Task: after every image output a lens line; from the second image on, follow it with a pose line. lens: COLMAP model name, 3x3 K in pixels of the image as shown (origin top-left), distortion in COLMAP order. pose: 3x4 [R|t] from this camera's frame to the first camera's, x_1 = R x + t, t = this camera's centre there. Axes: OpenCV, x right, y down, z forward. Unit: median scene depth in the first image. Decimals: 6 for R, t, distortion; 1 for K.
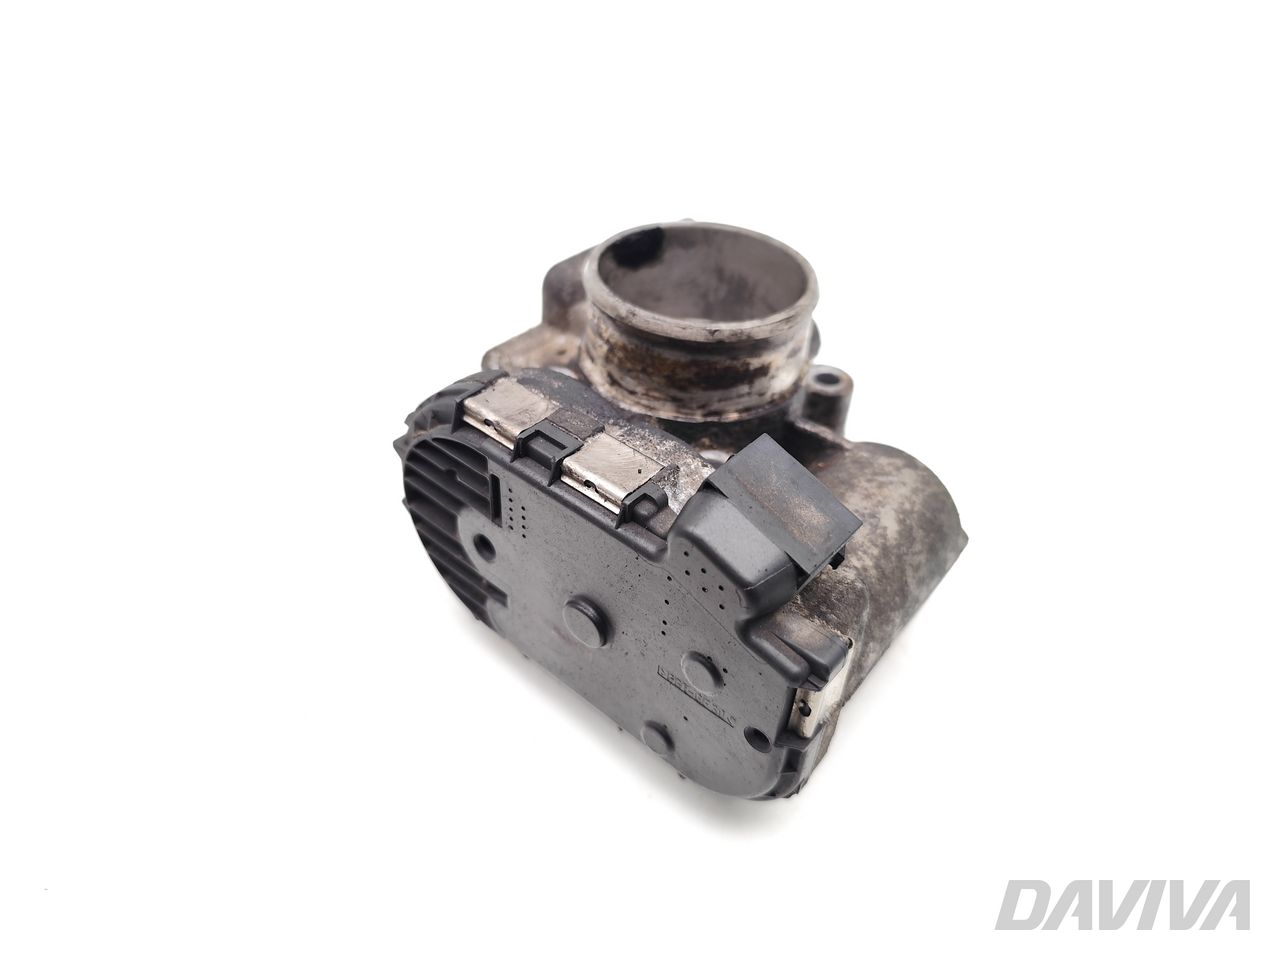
lens RADIAL K [[920.4, 0, 640.0], [0, 920.4, 480.0], [0, 0, 1]] dist [0.005994, 0.000490]
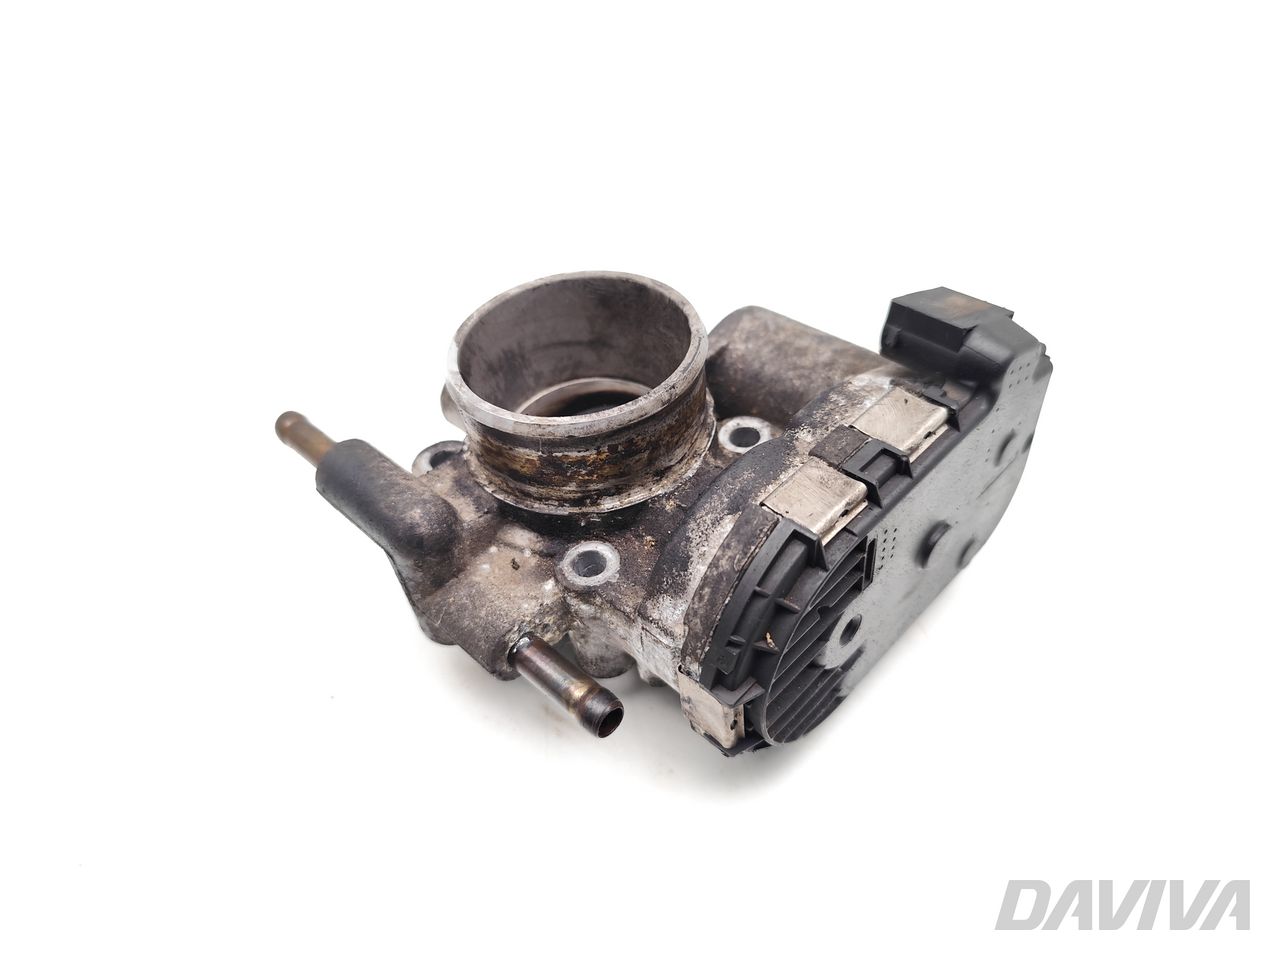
lens RADIAL K [[920.4, 0, 640.0], [0, 920.4, 480.0], [0, 0, 1]] dist [0.005994, 0.000490]
pose [[0.071638, -0.738341, 0.670613, -0.716864], [0.714221, 0.507291, 0.482228, -0.621402], [-0.696244, 0.444420, 0.563680, 0.576703]]
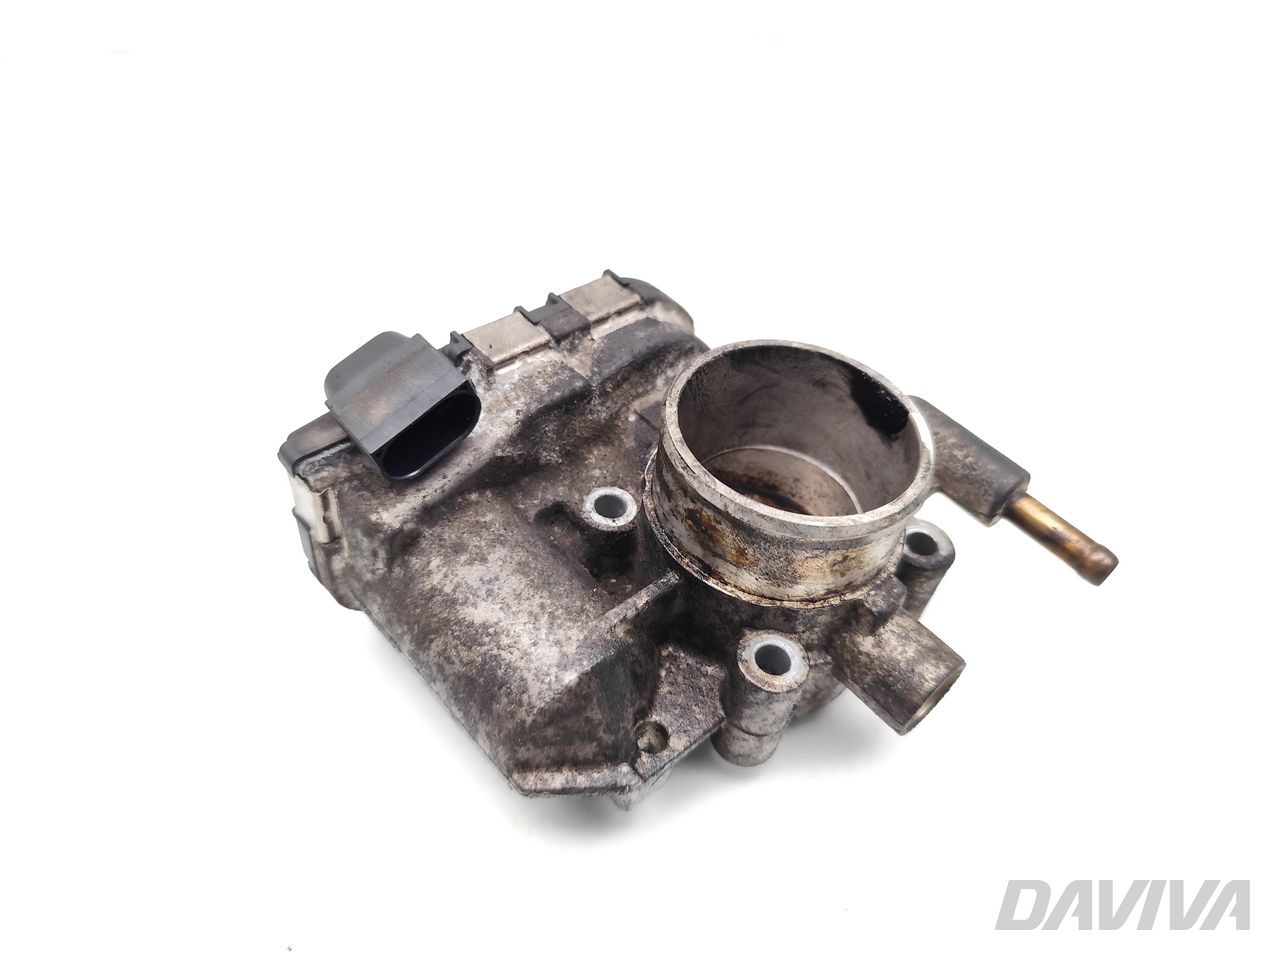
lens RADIAL K [[920.4, 0, 640.0], [0, 920.4, 480.0], [0, 0, 1]] dist [0.005994, 0.000490]
pose [[-0.143379, 0.668222, -0.730015, 0.847115], [-0.719013, 0.436531, 0.540797, -0.634996], [0.680047, 0.602429, 0.417871, 0.652514]]
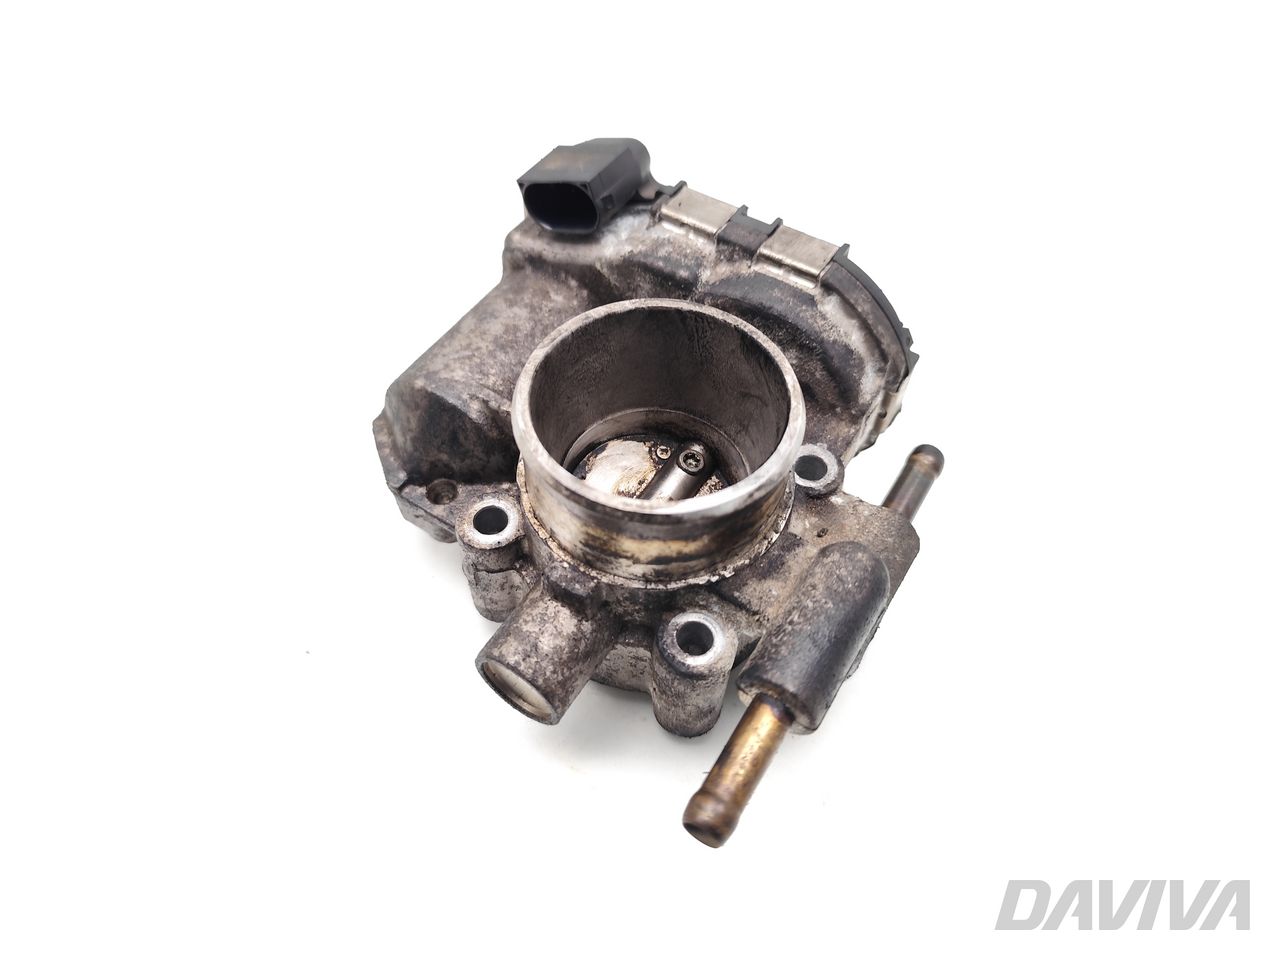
lens RADIAL K [[920.4, 0, 640.0], [0, 920.4, 480.0], [0, 0, 1]] dist [0.005994, 0.000490]
pose [[-0.990602, 0.060014, -0.122909, 0.213307], [-0.125439, -0.040368, 0.991280, -1.167006], [0.054529, 0.997381, 0.047516, 1.174043]]
